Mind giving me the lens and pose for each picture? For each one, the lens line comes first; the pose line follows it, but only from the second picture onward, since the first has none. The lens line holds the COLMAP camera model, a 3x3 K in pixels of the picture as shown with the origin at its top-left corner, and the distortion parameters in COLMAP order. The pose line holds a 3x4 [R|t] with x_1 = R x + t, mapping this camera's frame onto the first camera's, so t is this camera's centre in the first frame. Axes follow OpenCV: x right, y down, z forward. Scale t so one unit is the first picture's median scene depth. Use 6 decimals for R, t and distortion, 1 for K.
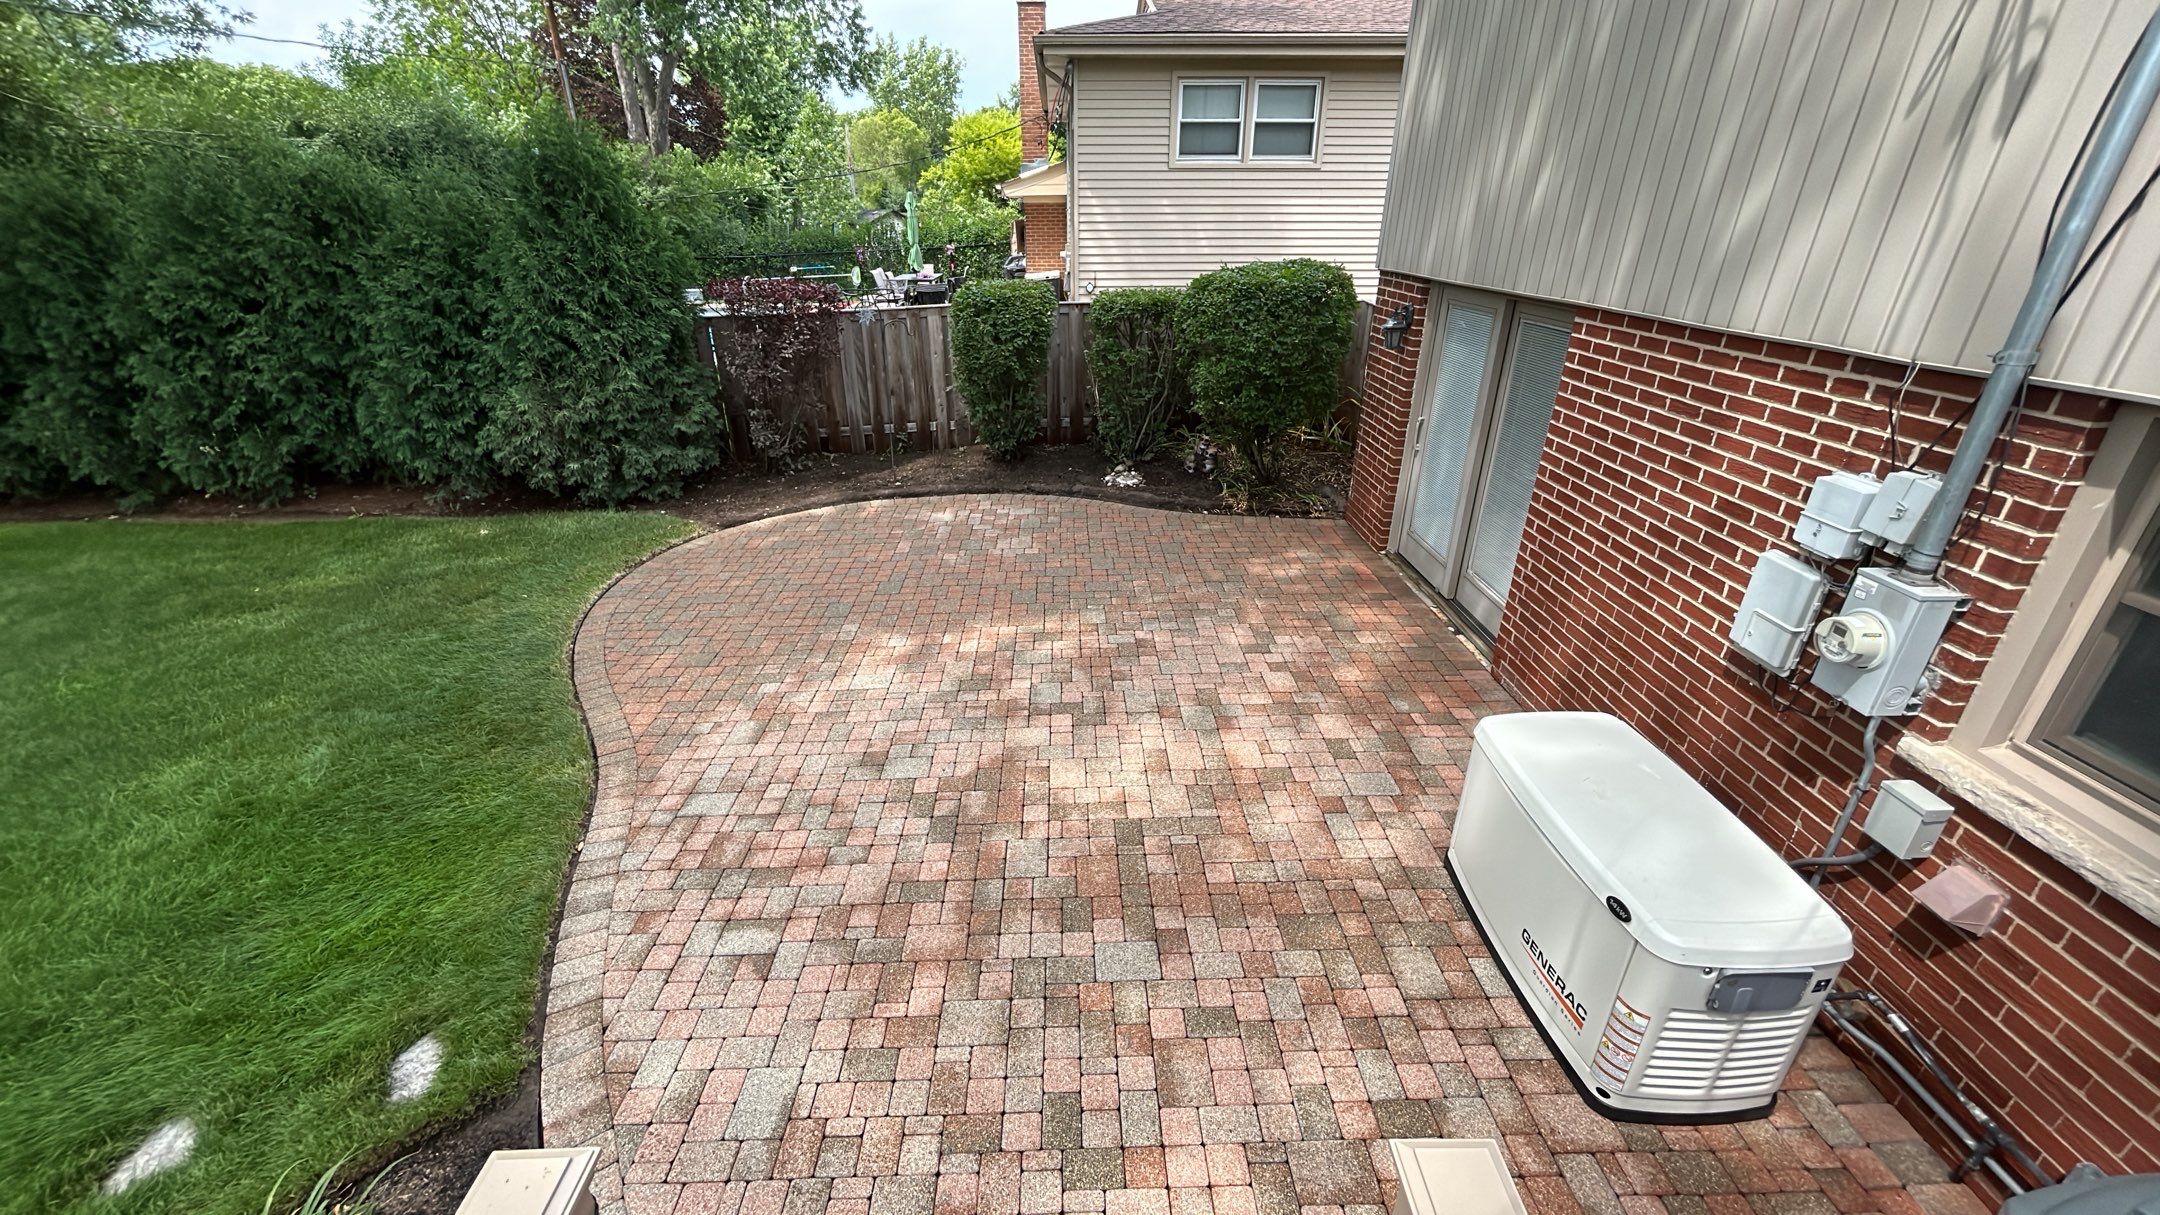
lens RADIAL K [[839.0, 0, 1085.8], [0, 839.0, 608.5], [0, 0, 1]] dist [-0.000844, 0.000178]
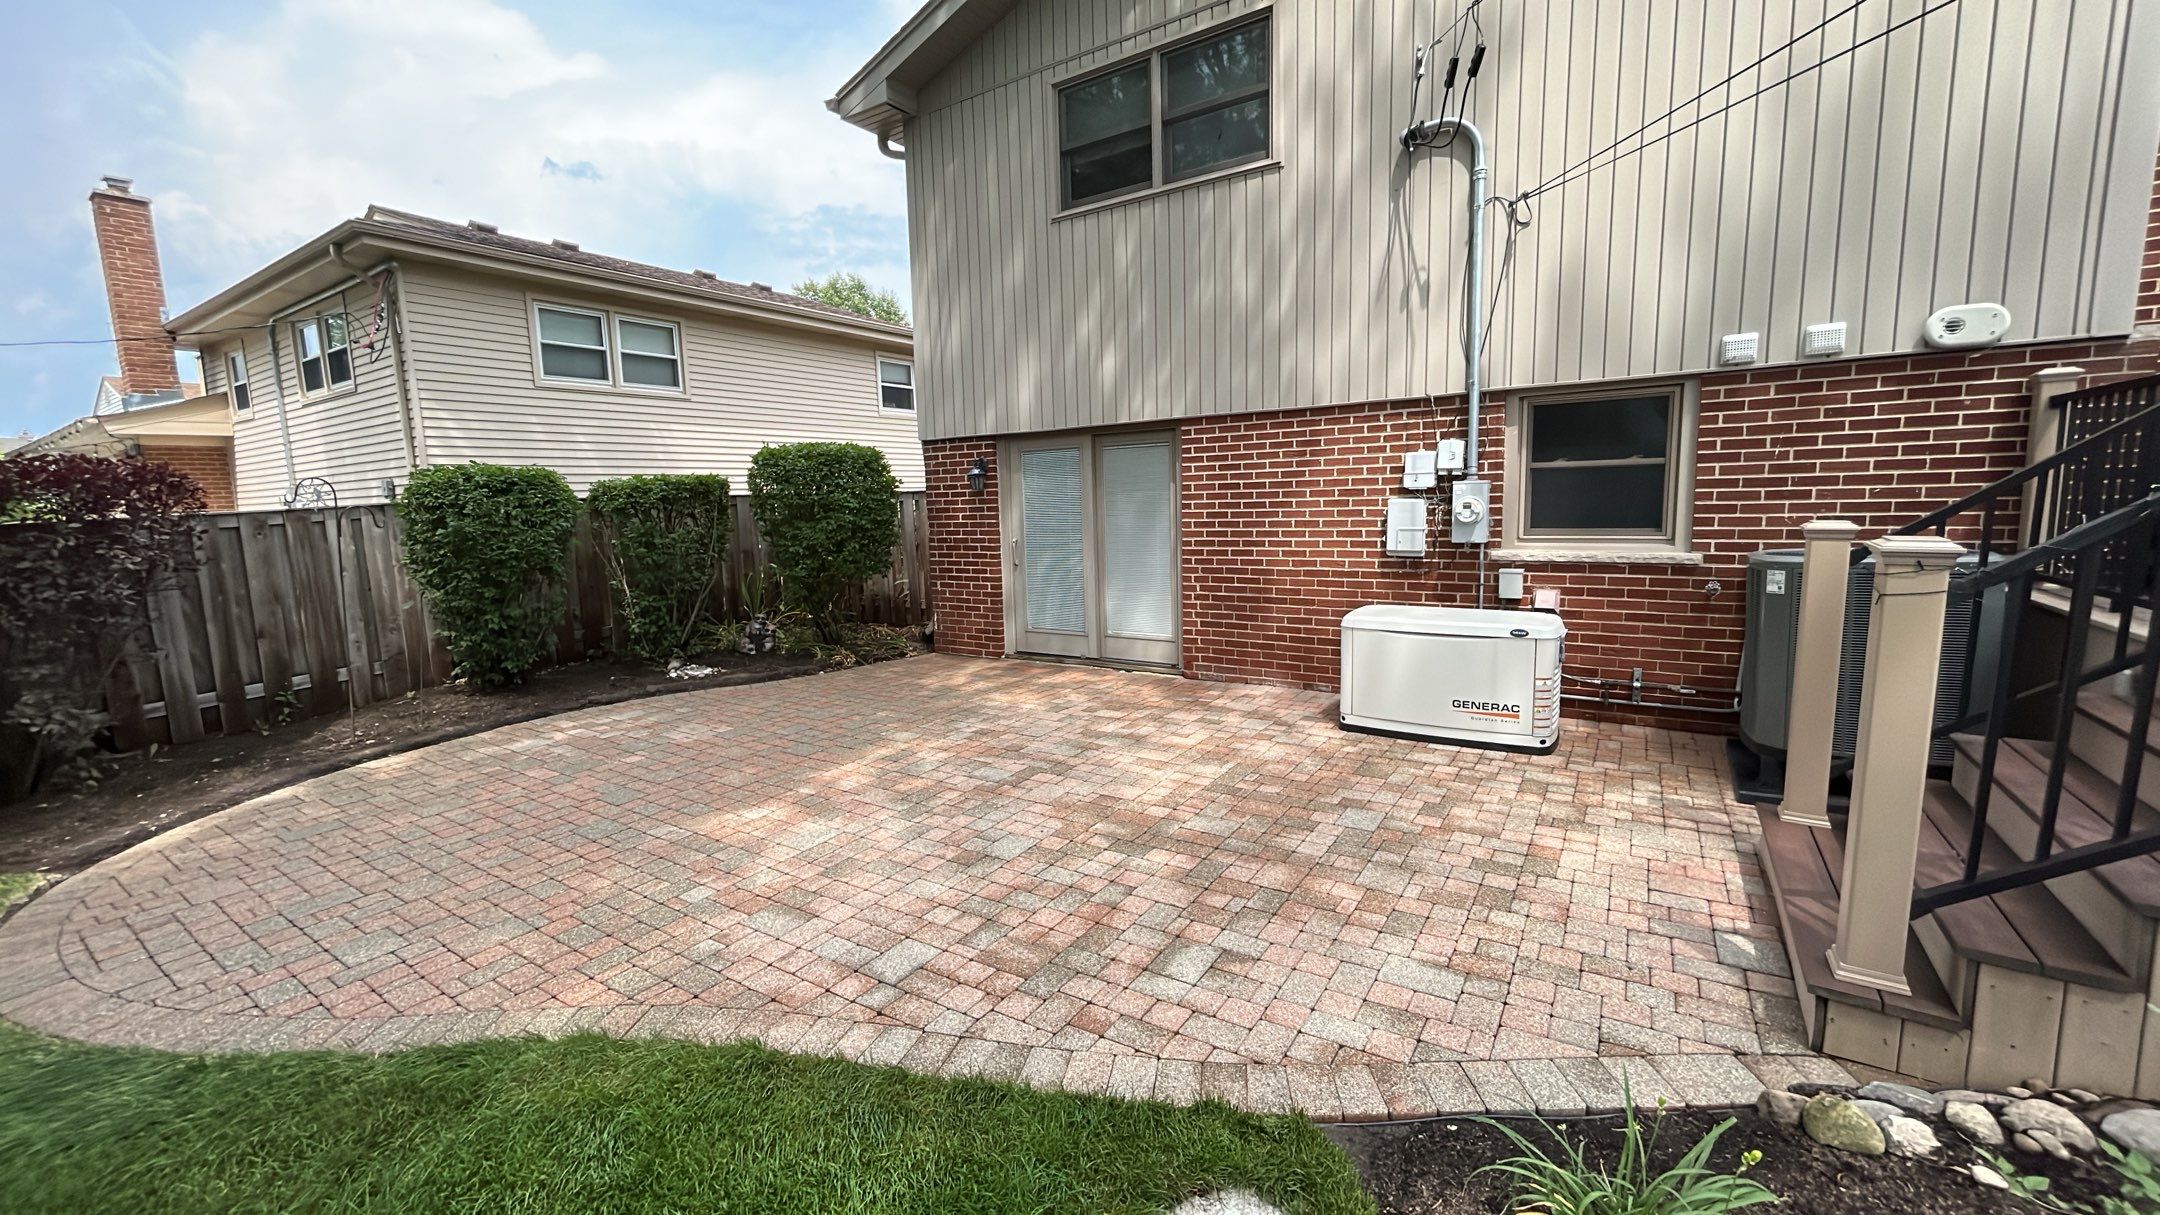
lens RADIAL K [[839.0, 0, 1081.5], [0, 839.0, 604.0], [0, 0, 1]] dist [-0.000844, 0.000178]
pose [[0.576673, -0.119889, 0.808131, -0.587948], [0.375256, 0.917523, -0.131661, 0.069213], [-0.725694, 0.379181, 0.574099, 0.236651]]
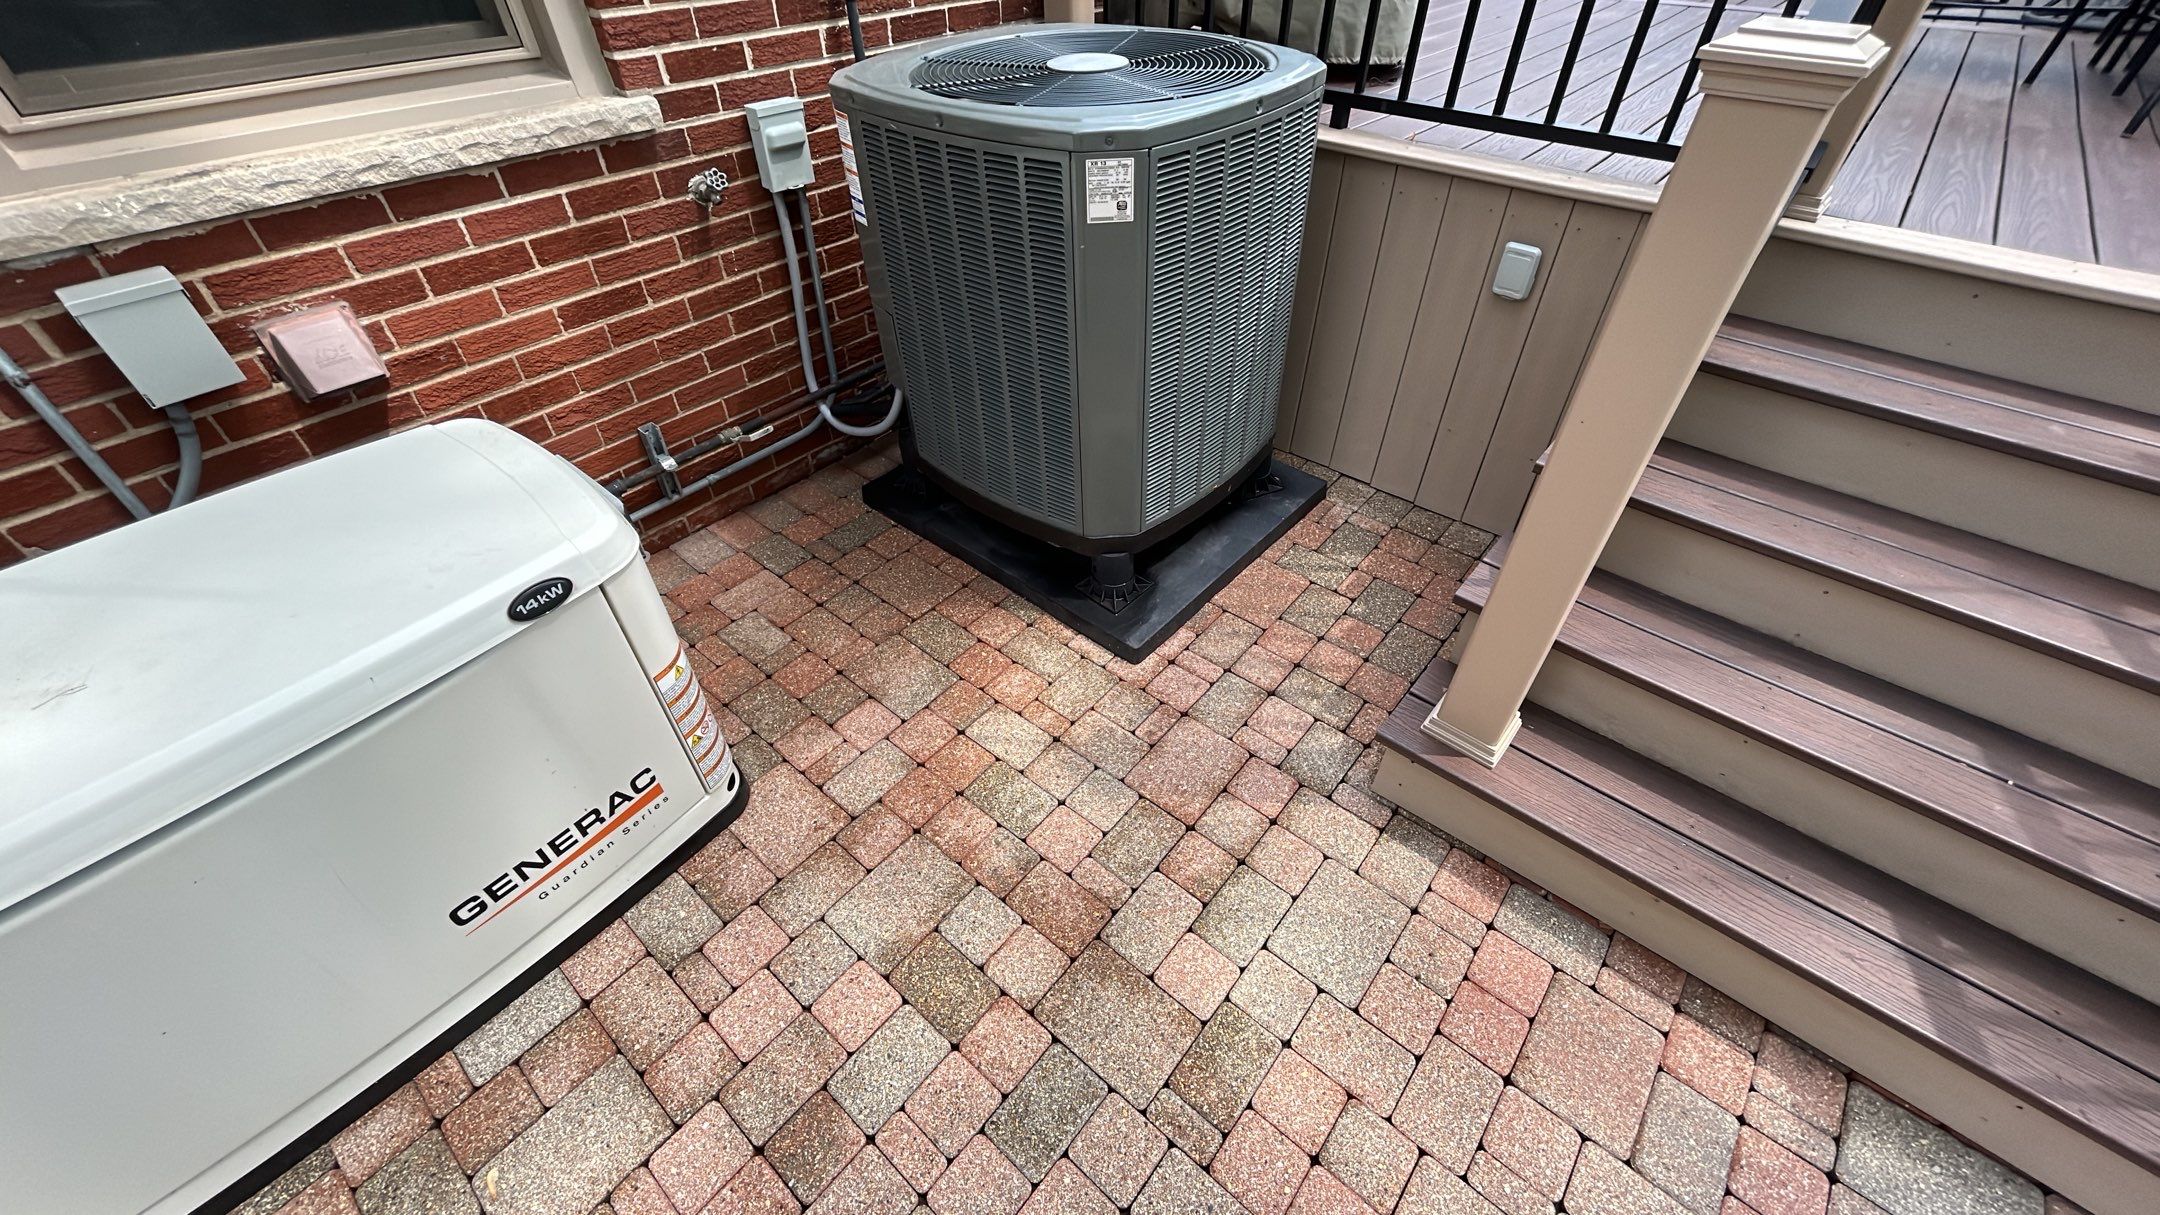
lens RADIAL K [[839.0, 0, 1083.7], [0, 839.0, 603.1], [0, 0, 1]] dist [-0.000844, 0.000178]
pose [[-0.747906, -0.444285, 0.493200, 0.059635], [0.287661, 0.452676, 0.844000, 0.013659], [-0.598237, 0.773107, -0.210756, 0.361113]]
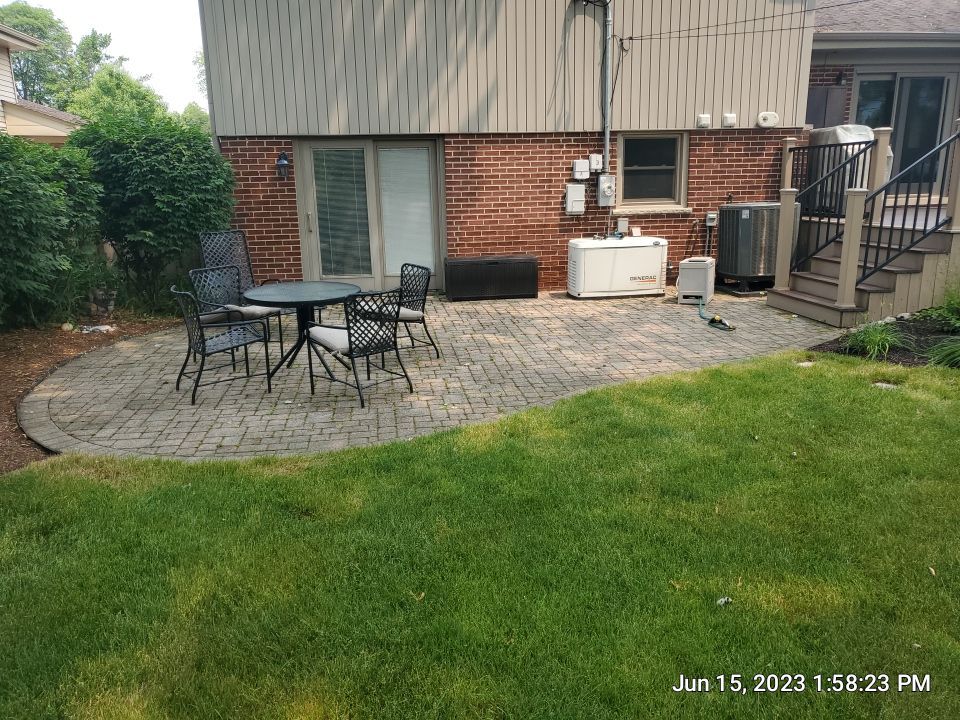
lens RADIAL K [[754.8, 0, 484.5], [0, 754.8, 355.2], [0, 0, 1]] dist [0.033859, -0.022799]
pose [[-0.109116, -0.219154, 0.969570, -1.270993], [0.441908, 0.863012, 0.244801, -0.196821], [-0.890400, 0.455172, 0.002678, 0.811496]]
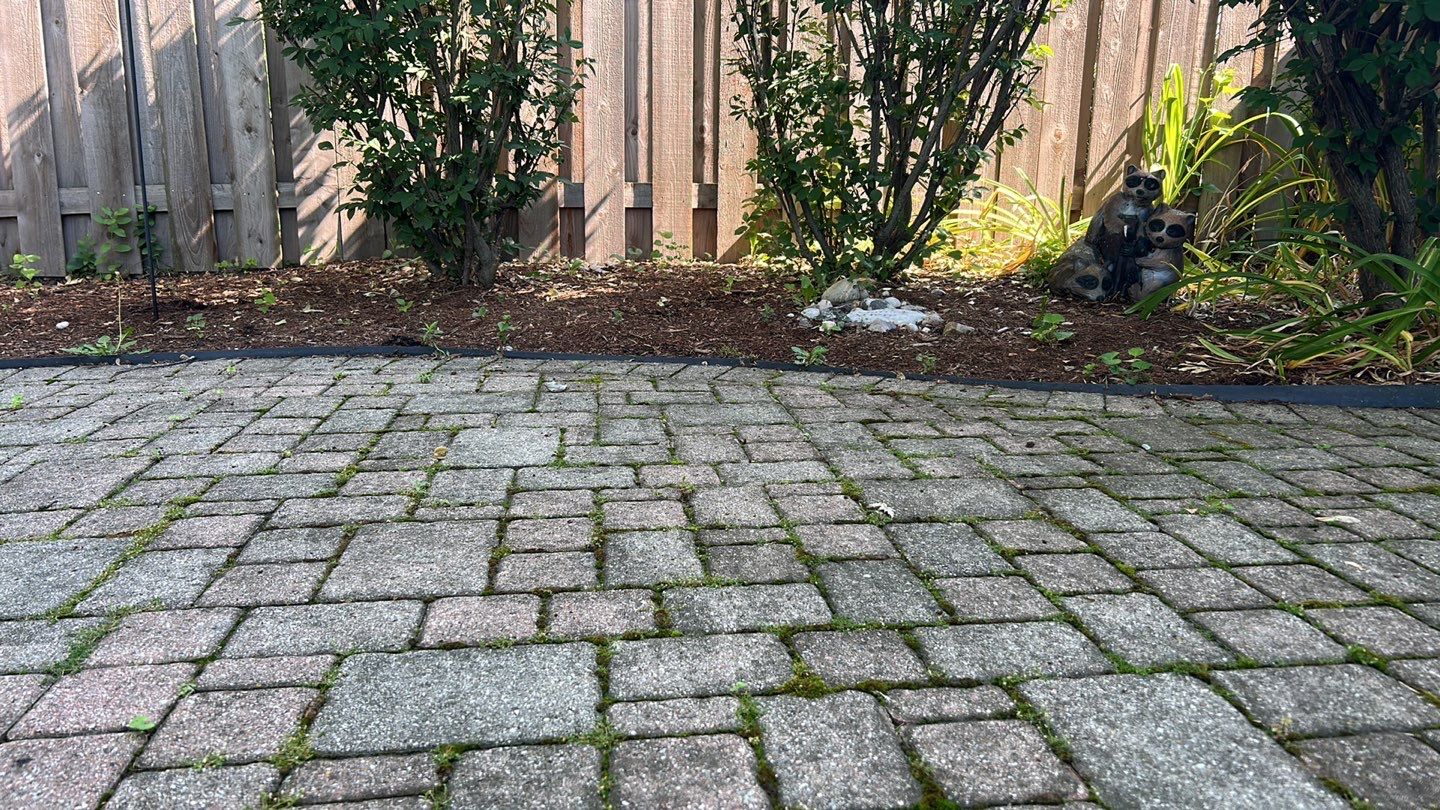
lens RADIAL K [[1035.7, 0, 723.1], [0, 1035.7, 410.8], [0, 0, 1]] dist [0.044960, -0.046448]
pose [[0.995086, -0.005920, 0.098838, -0.049581], [0.027209, 0.976133, -0.215462, -0.072606], [-0.095204, 0.217093, 0.971497, 0.950360]]
